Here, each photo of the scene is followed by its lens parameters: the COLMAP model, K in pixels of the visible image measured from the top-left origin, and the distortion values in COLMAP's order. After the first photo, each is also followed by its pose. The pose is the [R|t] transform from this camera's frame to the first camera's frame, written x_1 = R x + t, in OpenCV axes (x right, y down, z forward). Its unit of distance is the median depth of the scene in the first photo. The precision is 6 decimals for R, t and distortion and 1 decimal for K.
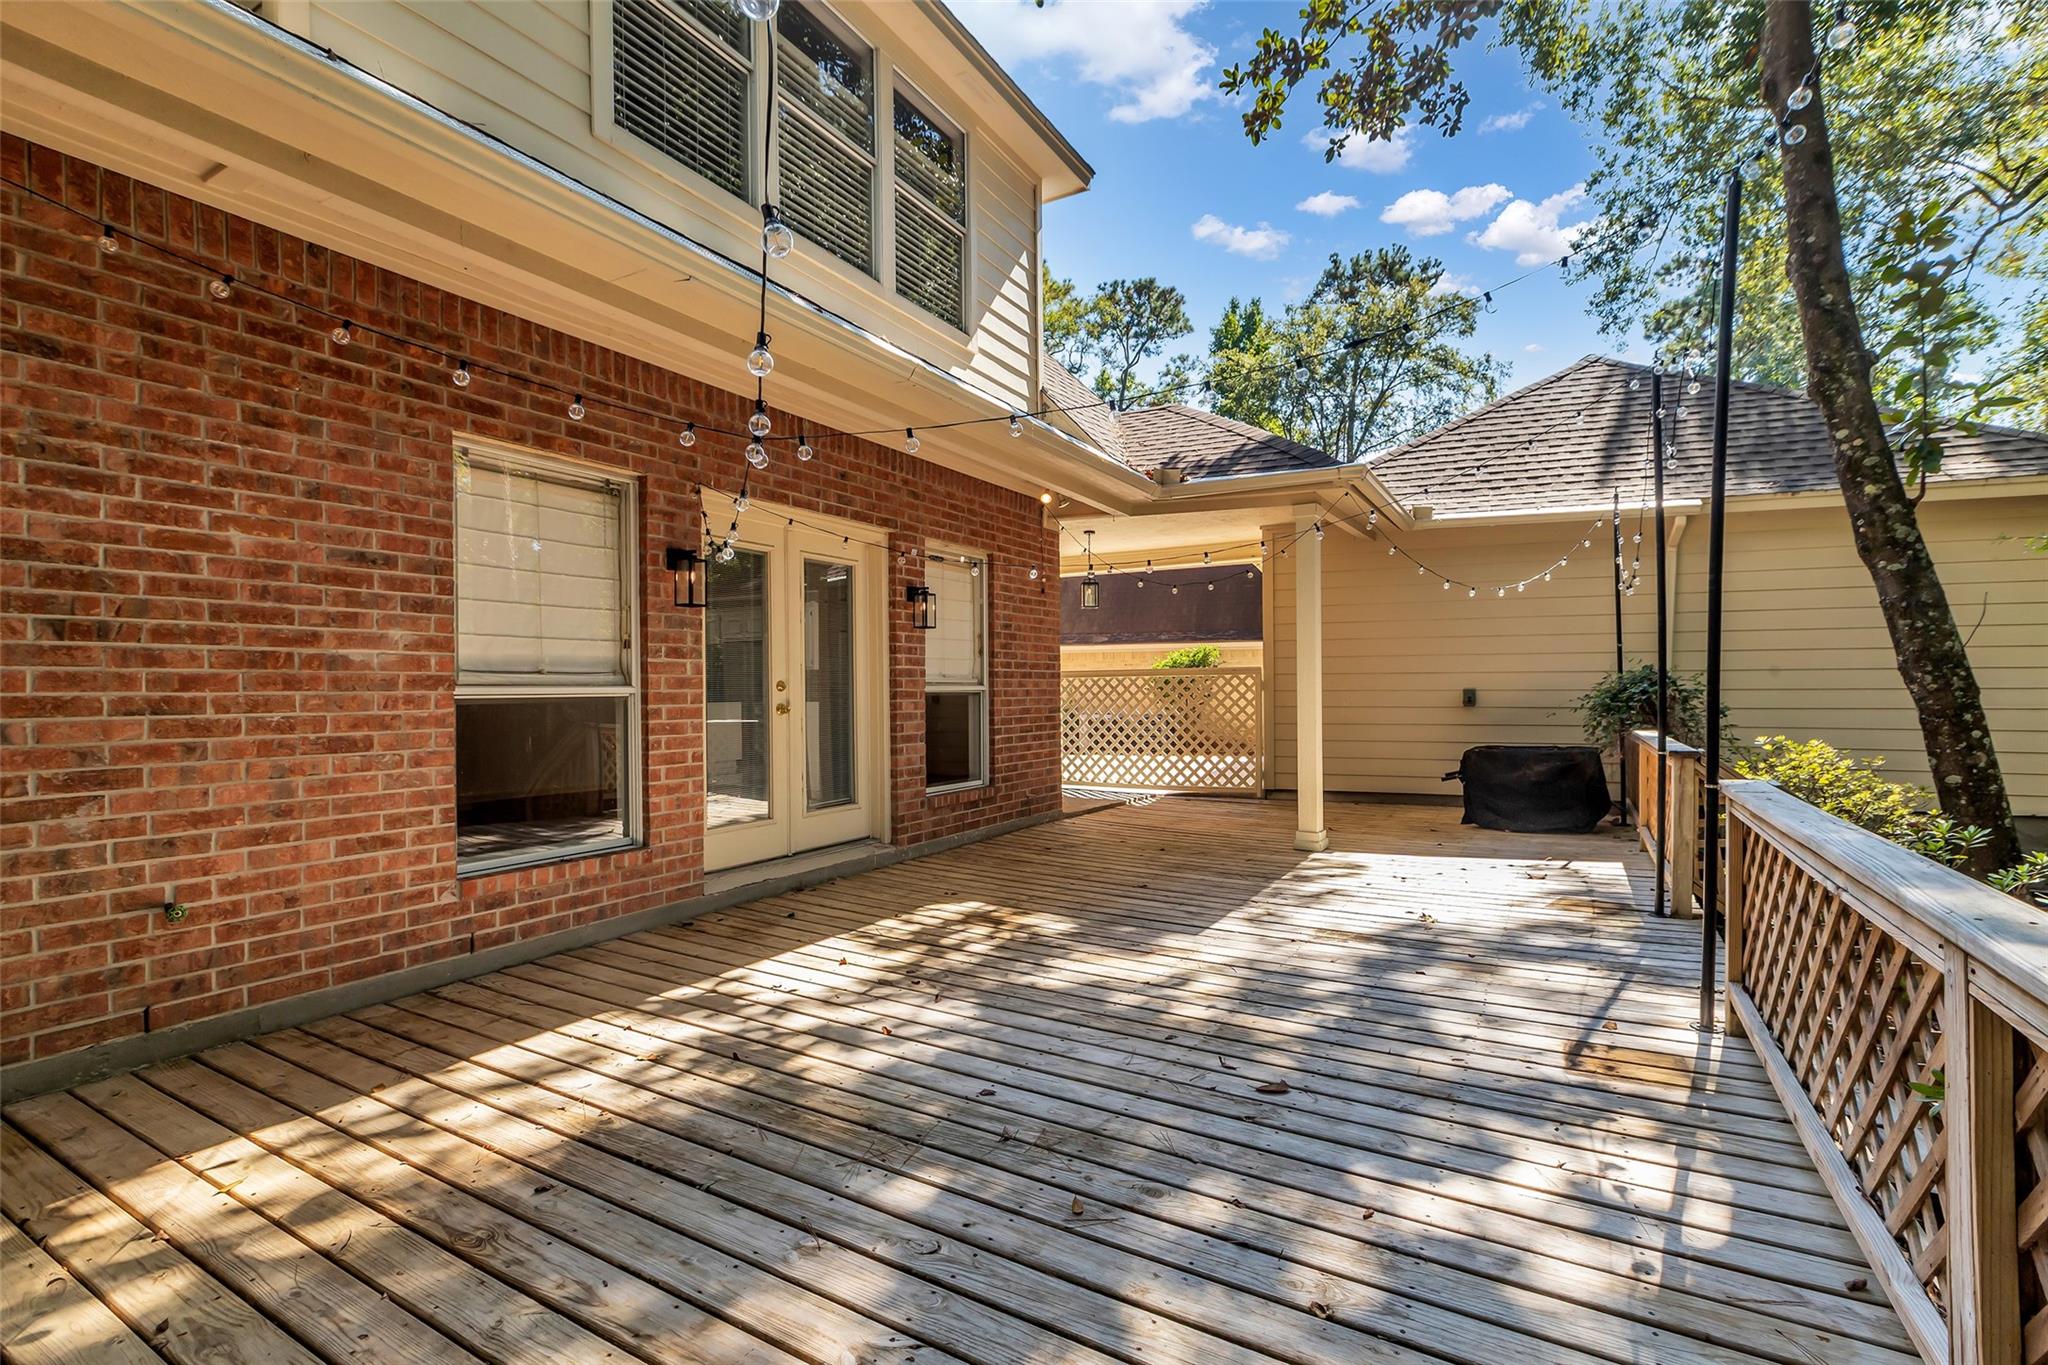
lens RADIAL K [[926.8, 0, 1025.4], [0, 926.8, 693.5], [0, 0, 1]] dist [0.001211, 0.000562]
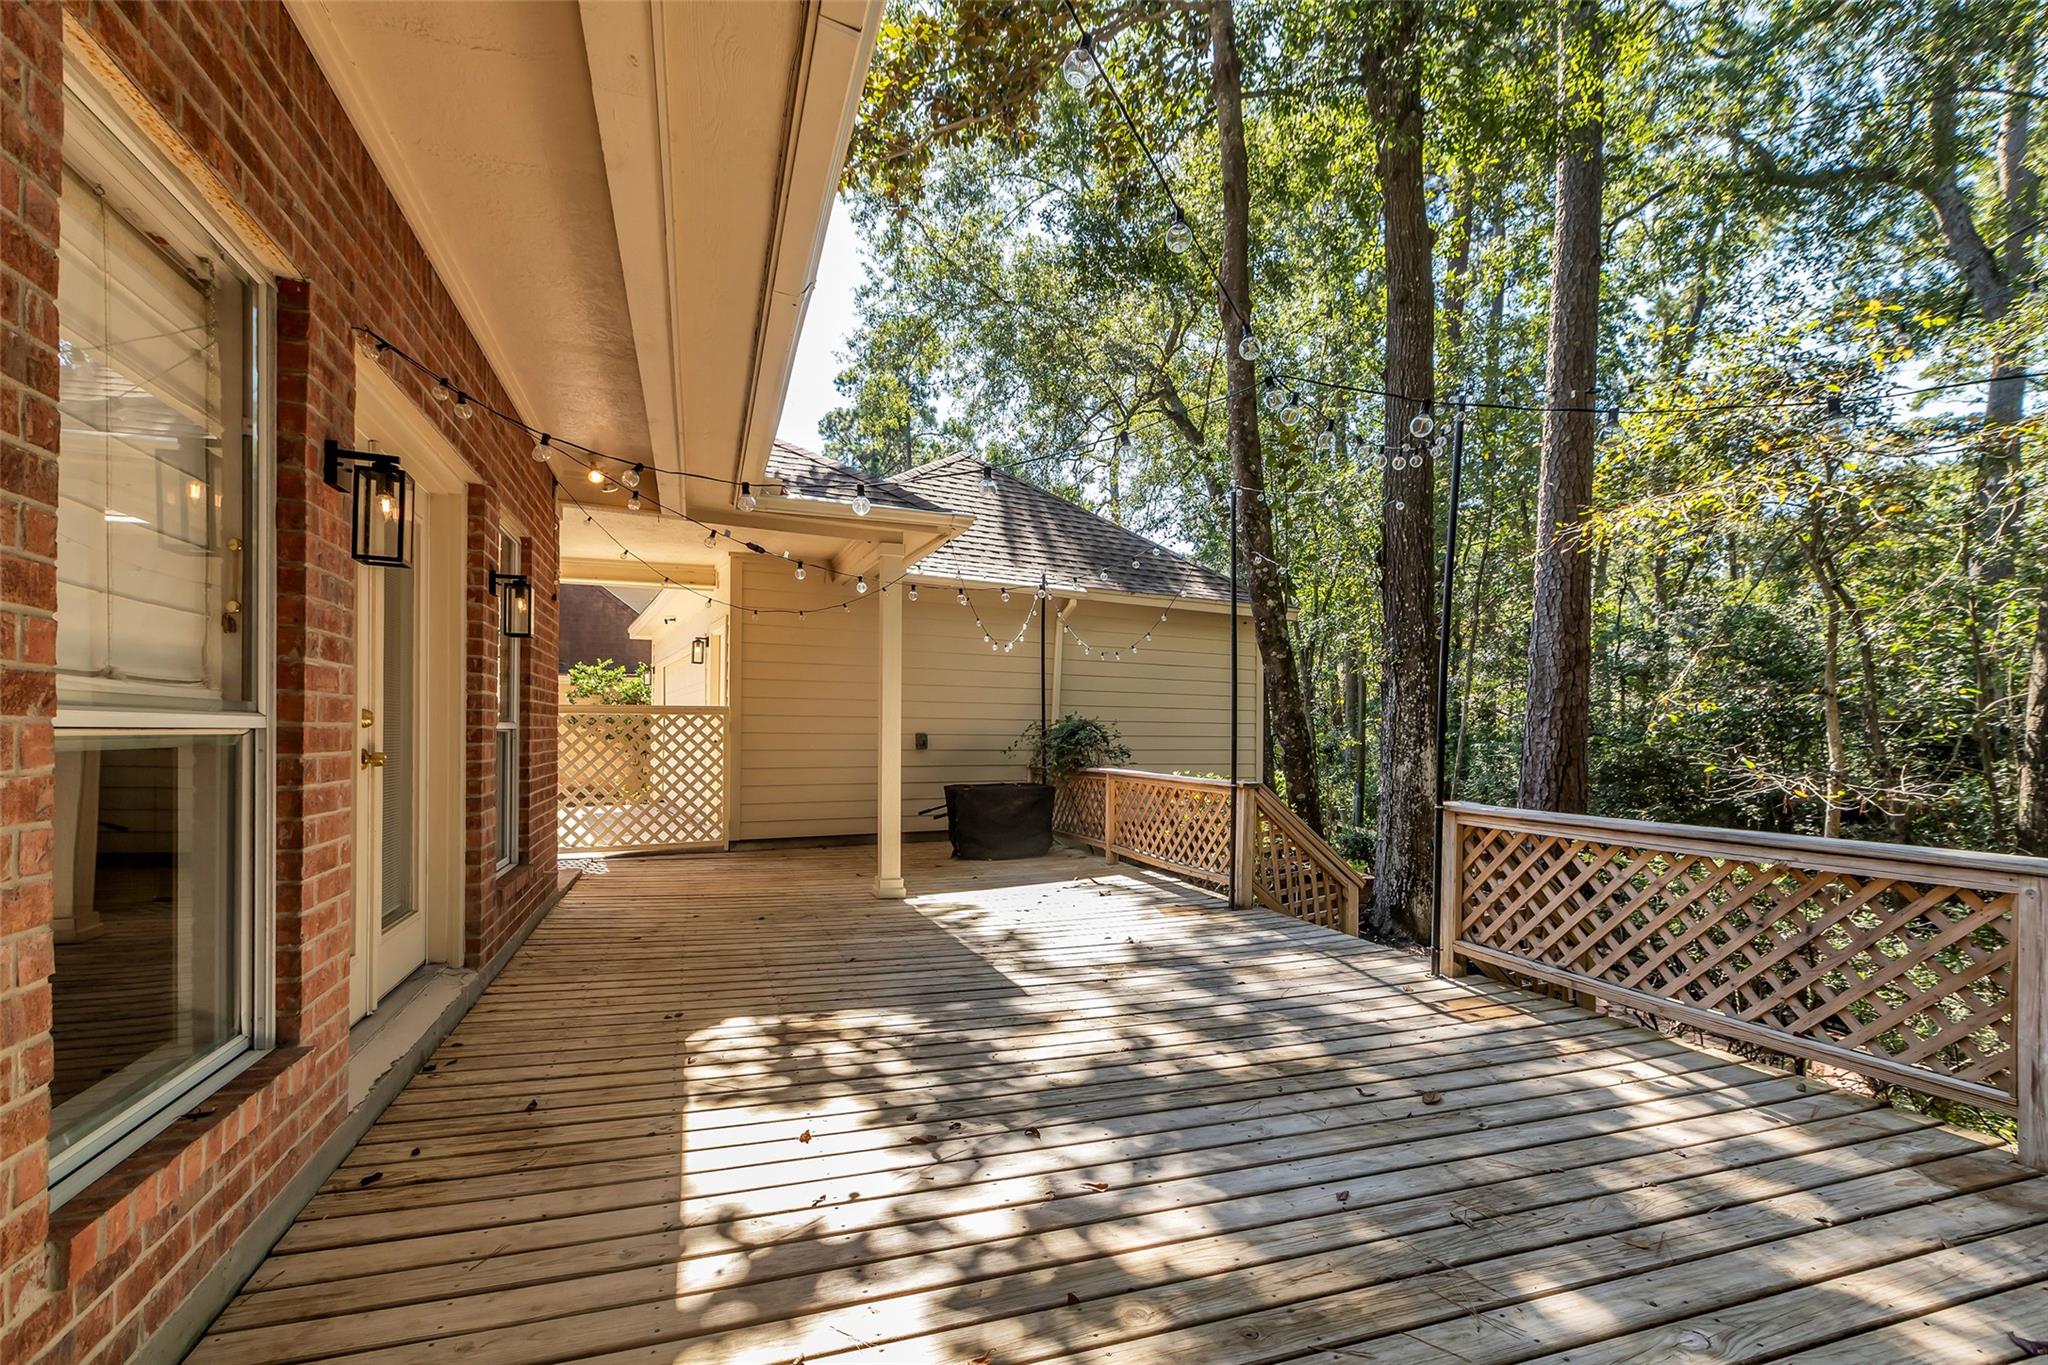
lens RADIAL K [[932.3, 0, 1032.2], [0, 932.3, 732.2], [0, 0, 1]] dist [0.002849, -0.000470]
pose [[0.641826, 0.012090, 0.766755, -0.654418], [-0.009165, 0.999925, -0.008095, 0.002556], [-0.766796, -0.001832, 0.641888, 0.475794]]
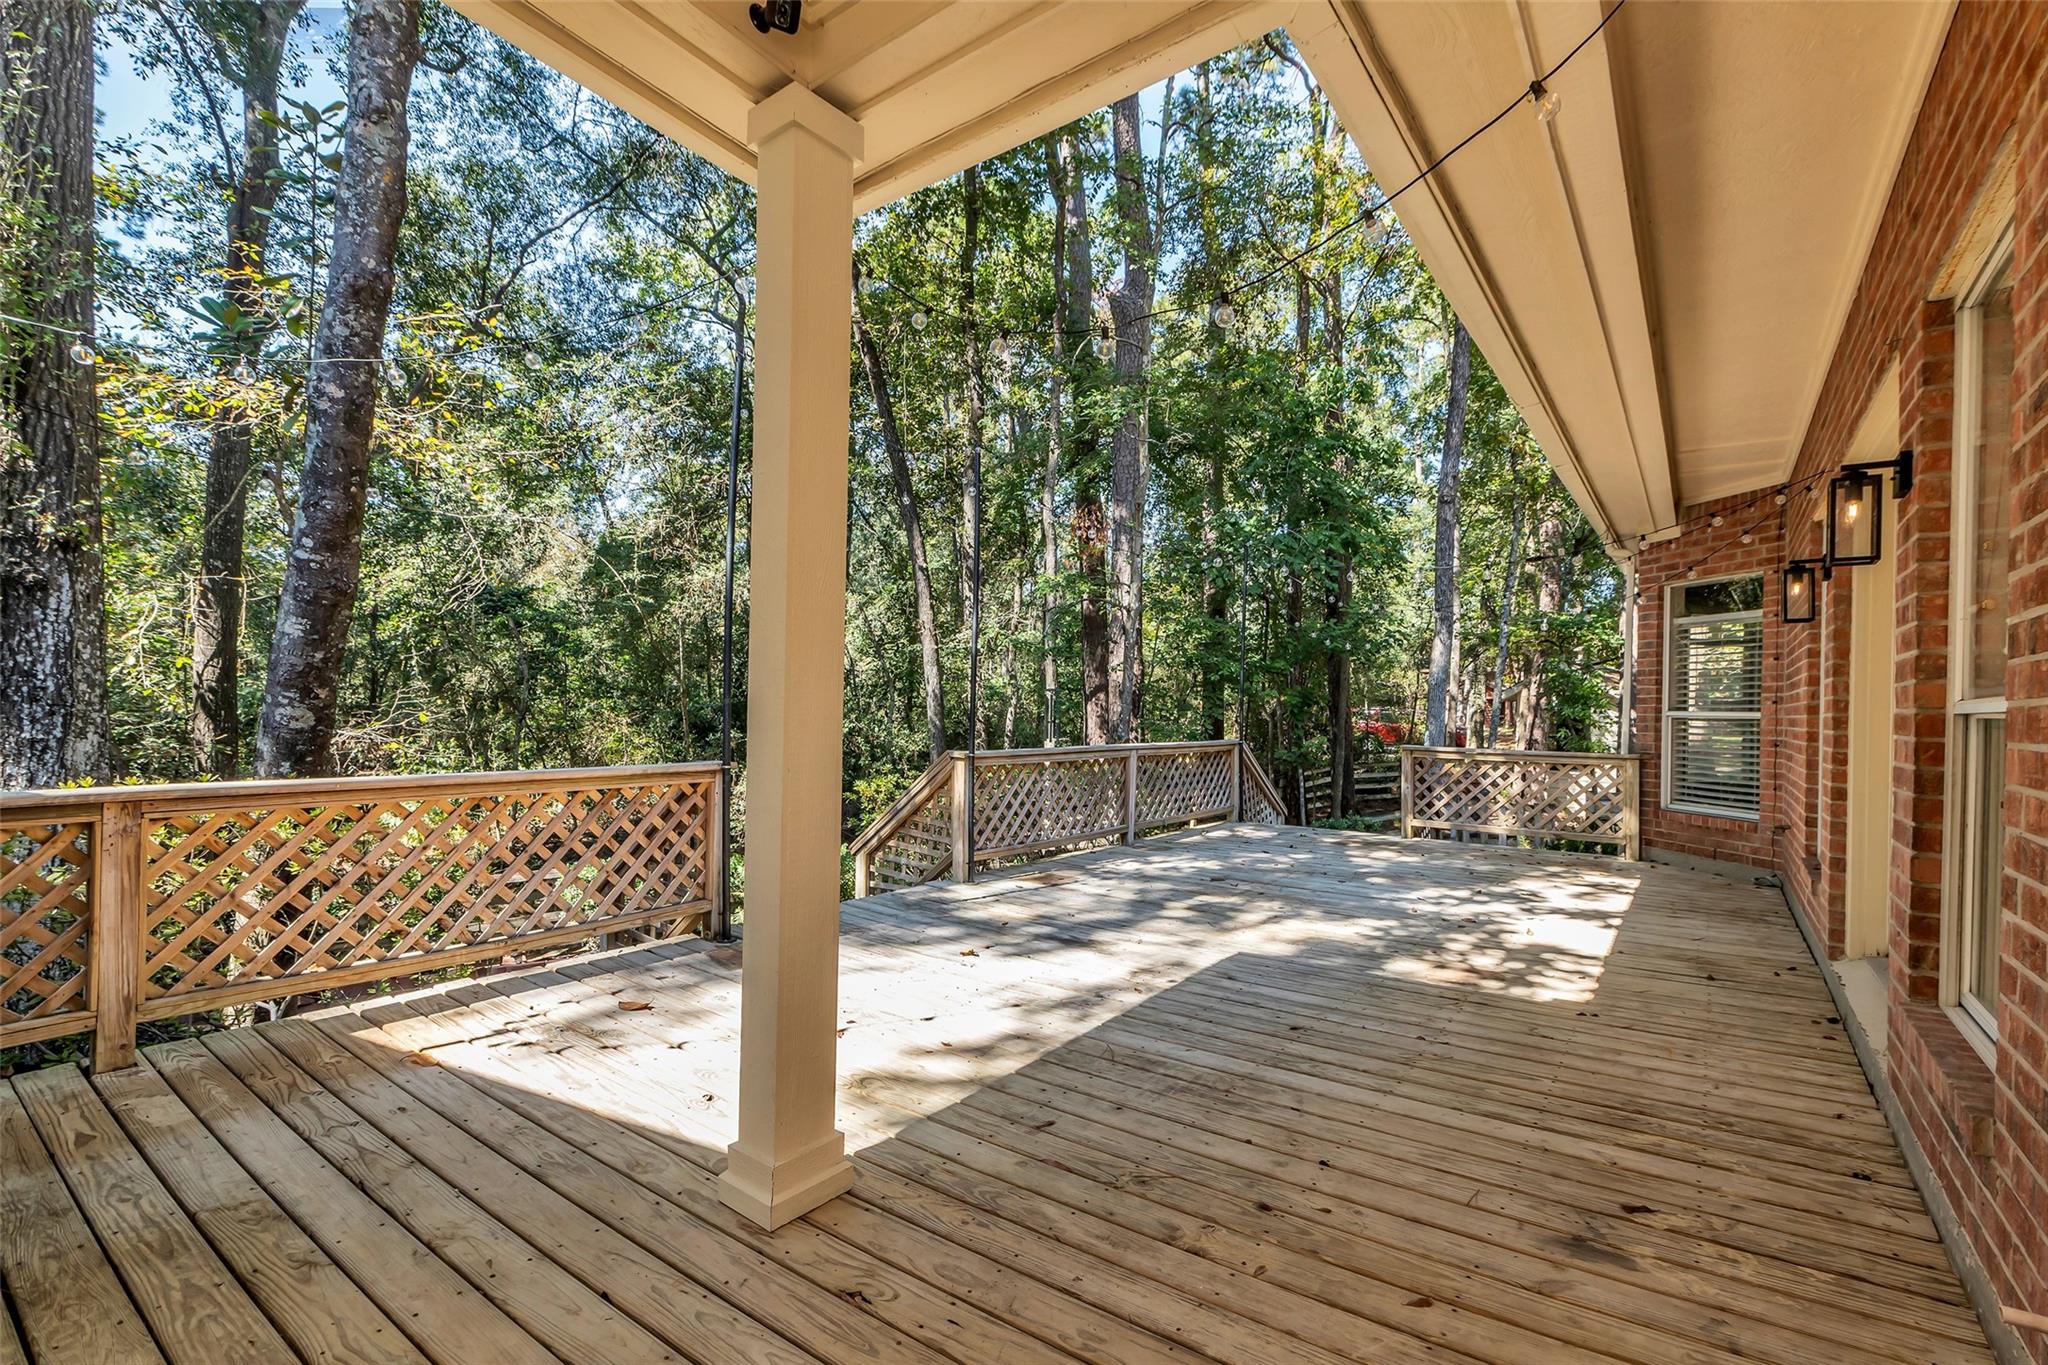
lens RADIAL K [[926.8, 0, 1025.4], [0, 926.8, 693.5], [0, 0, 1]] dist [0.001211, 0.000562]
pose [[-0.994096, -0.000321, 0.108502, 0.392036], [-0.000231, 1.000000, 0.000851, -0.030435], [-0.108502, 0.000821, -0.994096, 2.460914]]
